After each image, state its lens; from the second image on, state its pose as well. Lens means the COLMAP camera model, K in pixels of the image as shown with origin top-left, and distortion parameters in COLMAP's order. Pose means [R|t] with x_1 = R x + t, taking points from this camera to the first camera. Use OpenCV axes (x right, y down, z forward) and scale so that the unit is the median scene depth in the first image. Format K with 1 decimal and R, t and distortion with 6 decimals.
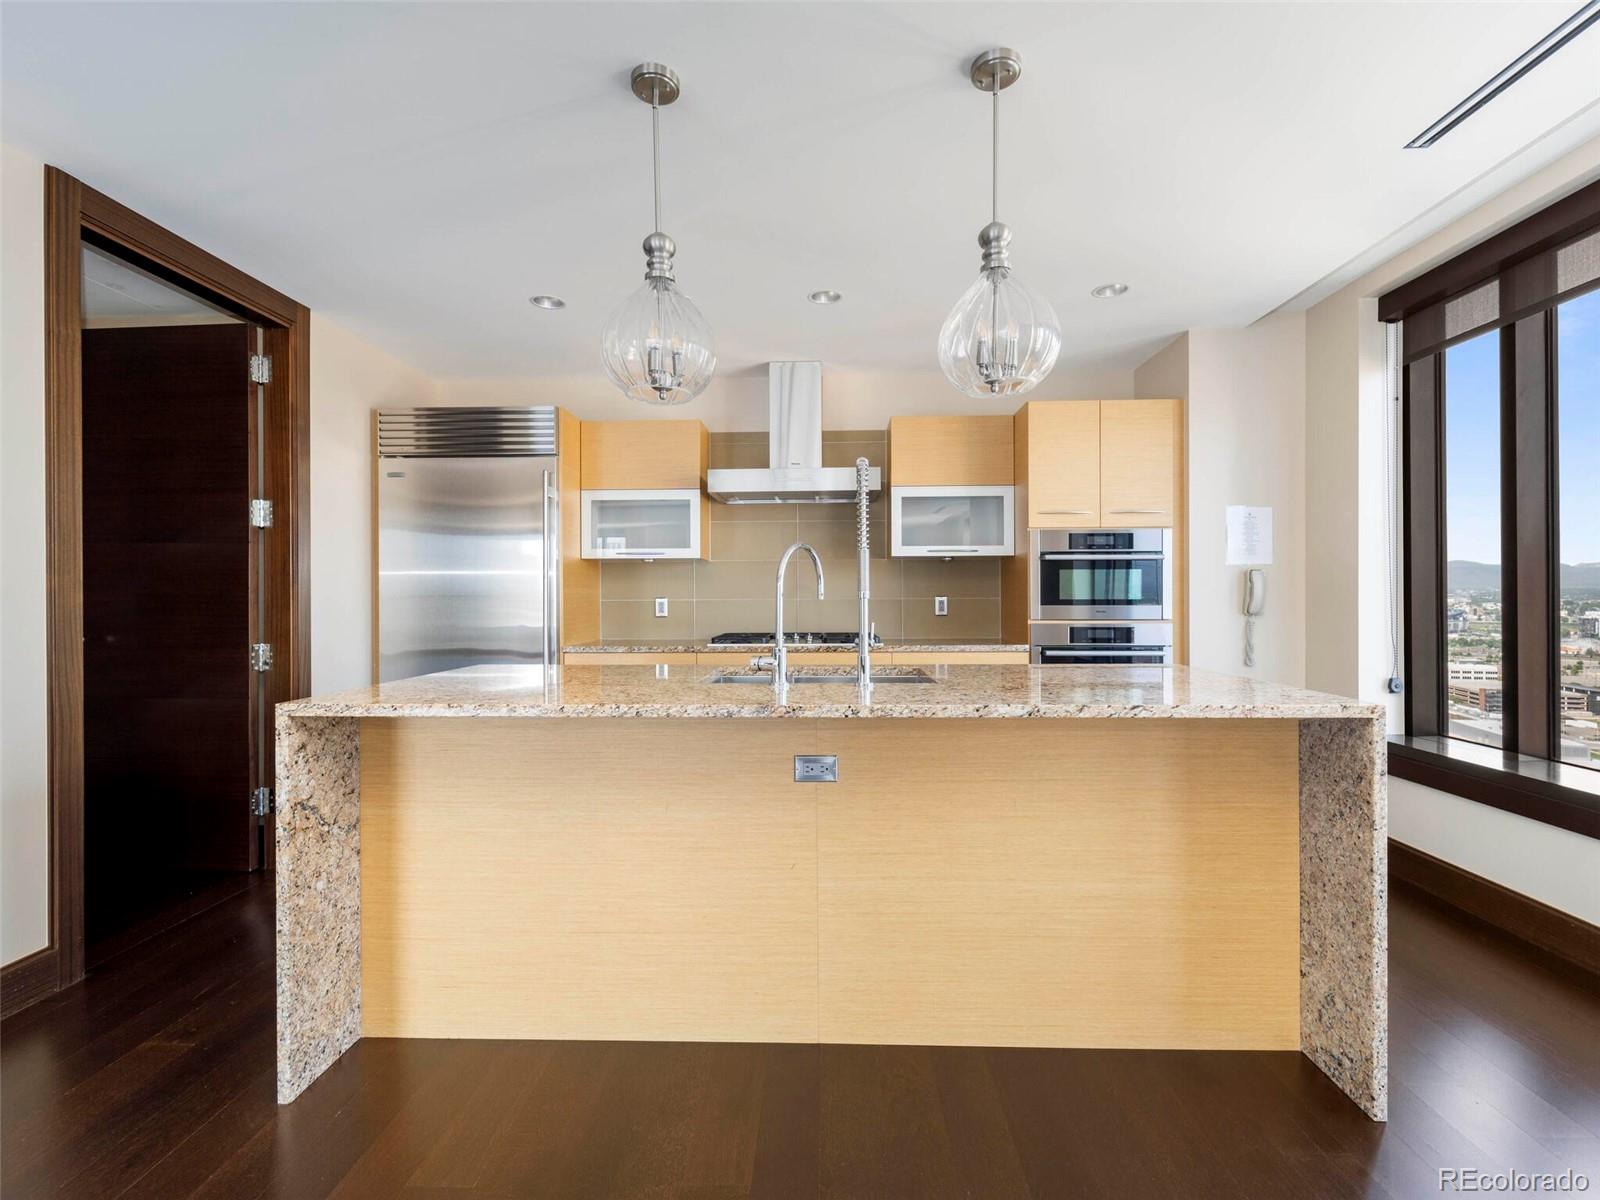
lens RADIAL K [[727.2, 0, 802.2], [0, 727.2, 594.0], [0, 0, 1]] dist [-0.000563, -0.000633]
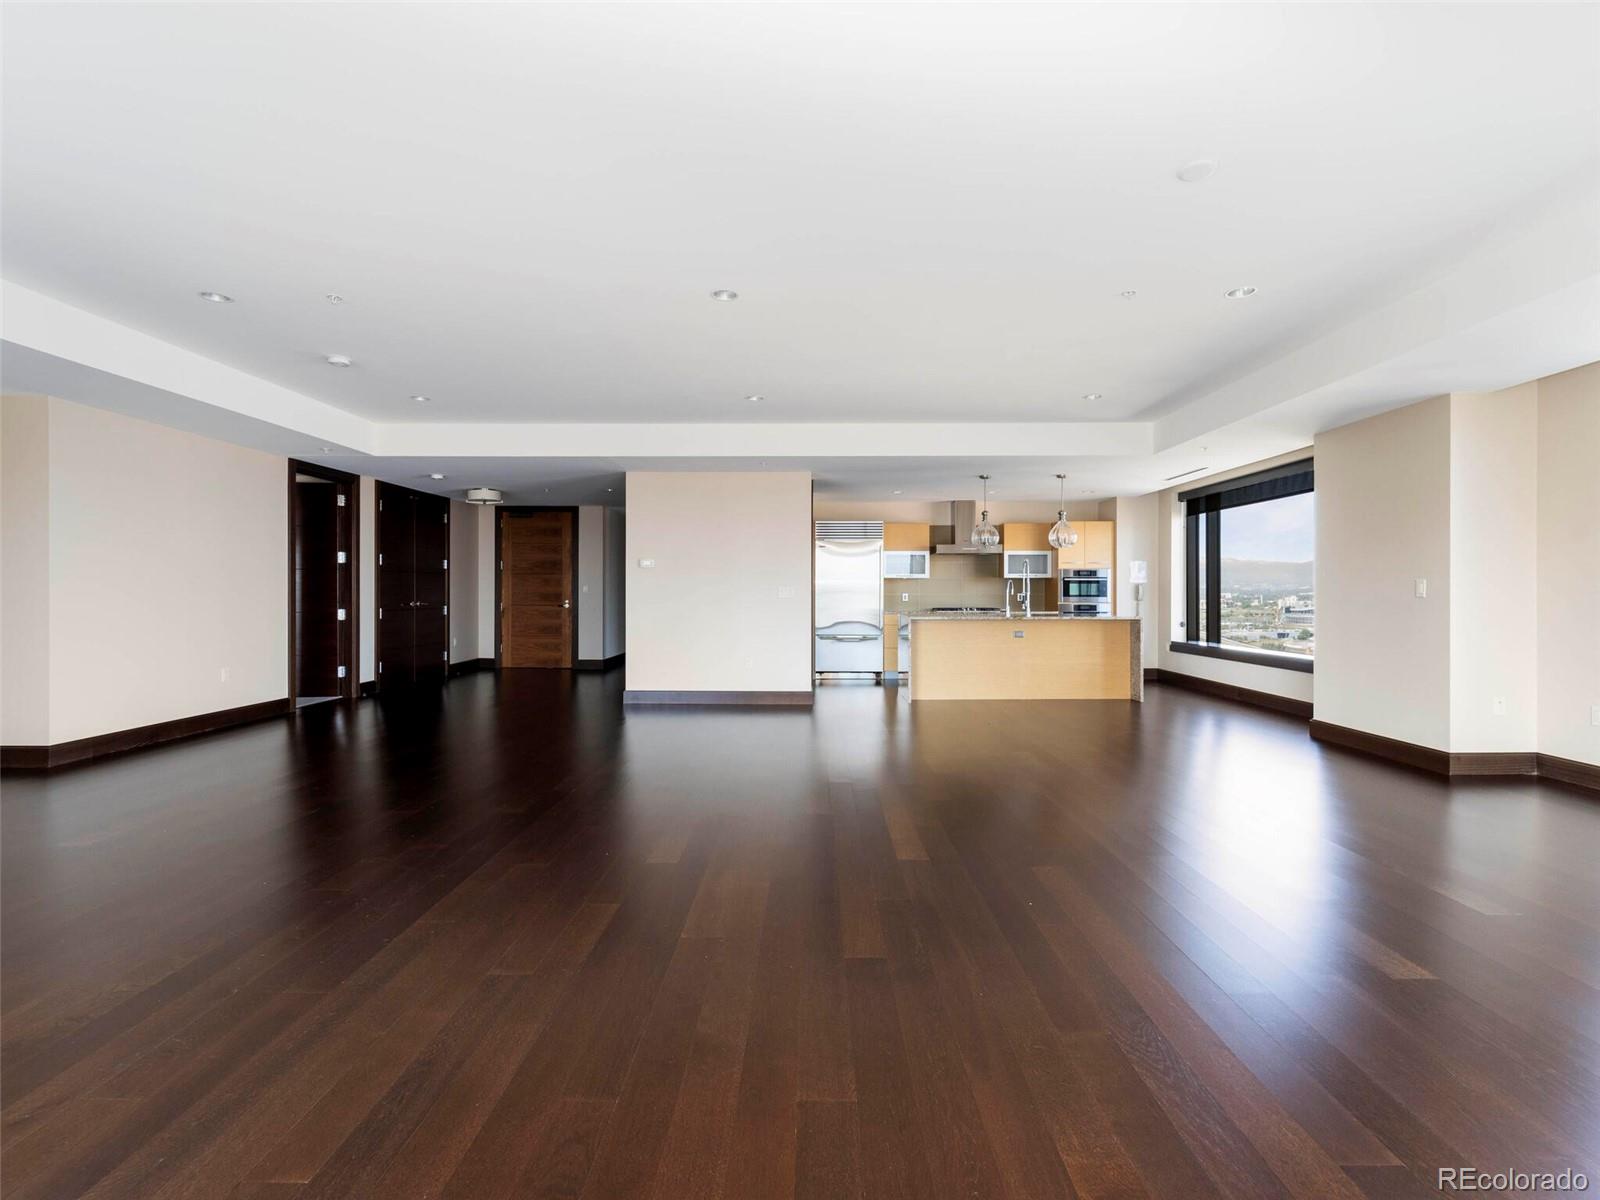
lens RADIAL K [[729.2, 0, 801.4], [0, 729.2, 600.2], [0, 0, 1]] dist [-0.000334, 0.000104]
pose [[0.999698, 0.001413, 0.024528, -0.816853], [-0.001752, 0.999903, 0.013793, -0.009753], [-0.024506, -0.013832, 0.999604, -1.942693]]
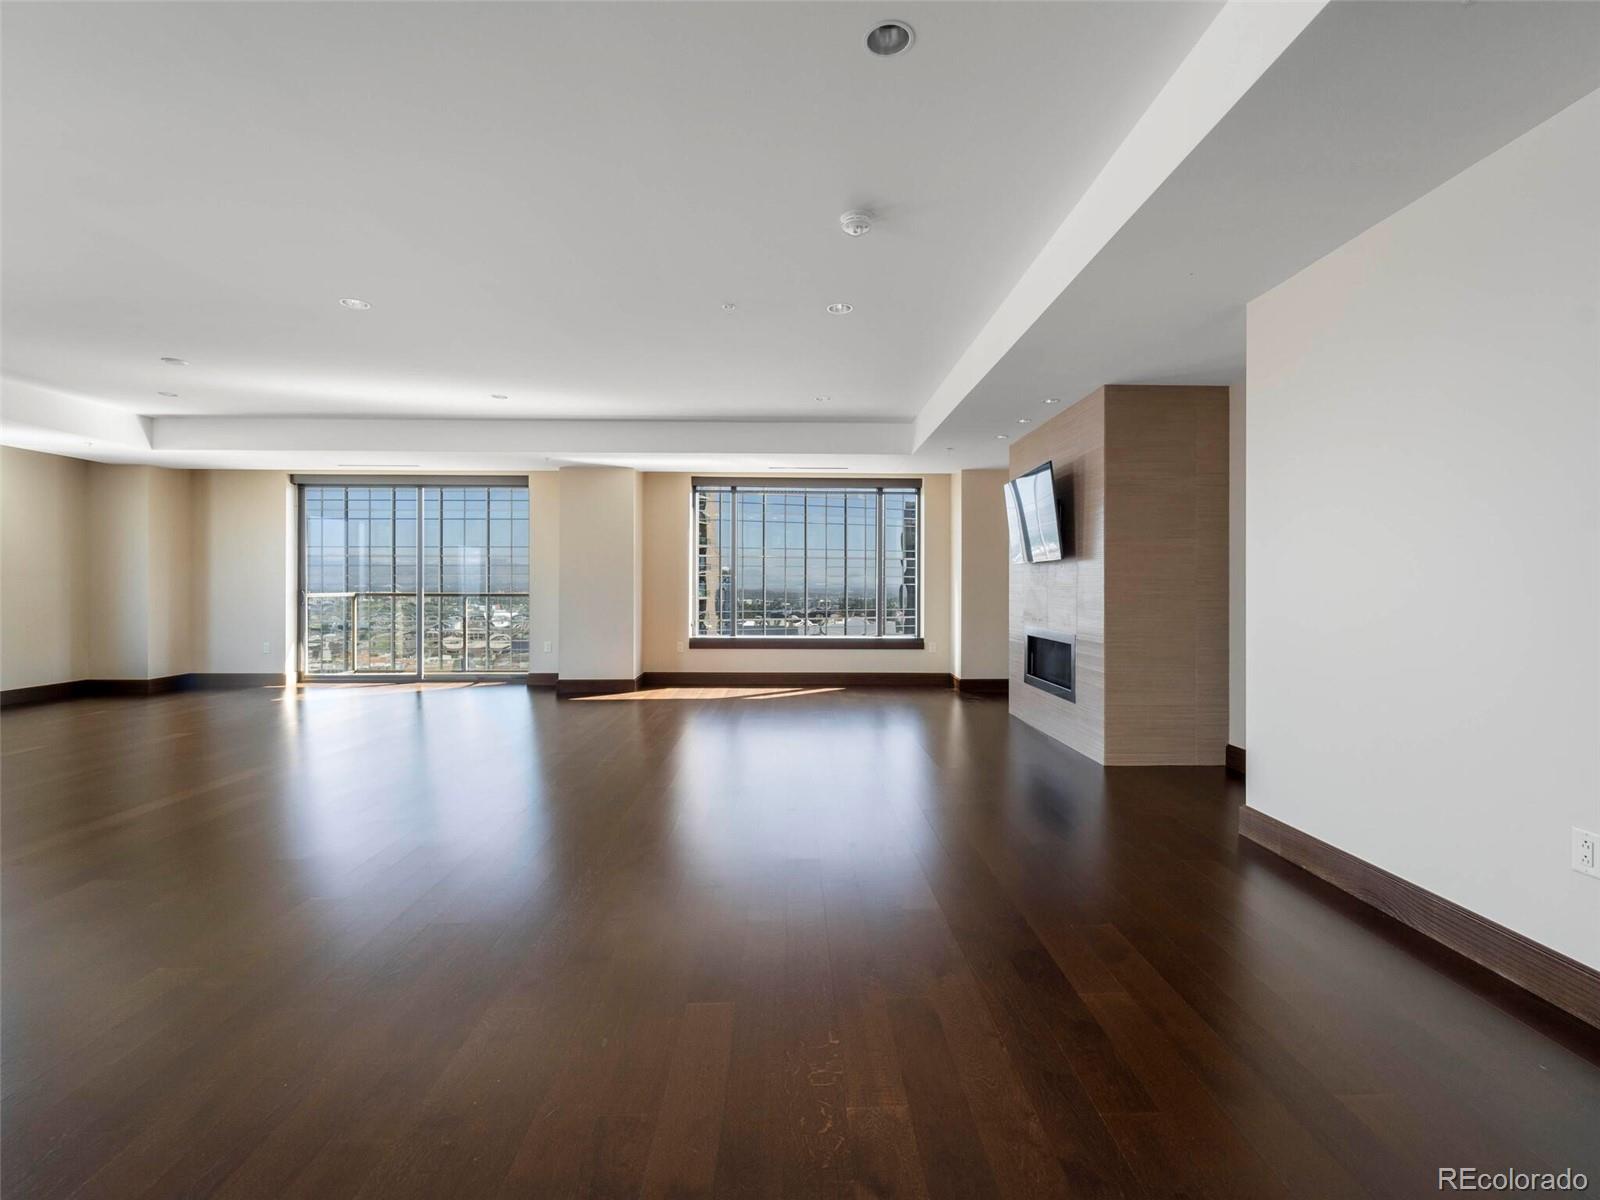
lens RADIAL K [[716.0, 0, 804.5], [0, 716.0, 585.6], [0, 0, 1]] dist [-0.000269, -0.000066]
pose [[-0.998304, 0.000823, -0.058213, -1.632005], [0.001201, 0.999978, -0.006468, 0.002400], [0.058206, -0.006527, -0.998283, 0.598959]]
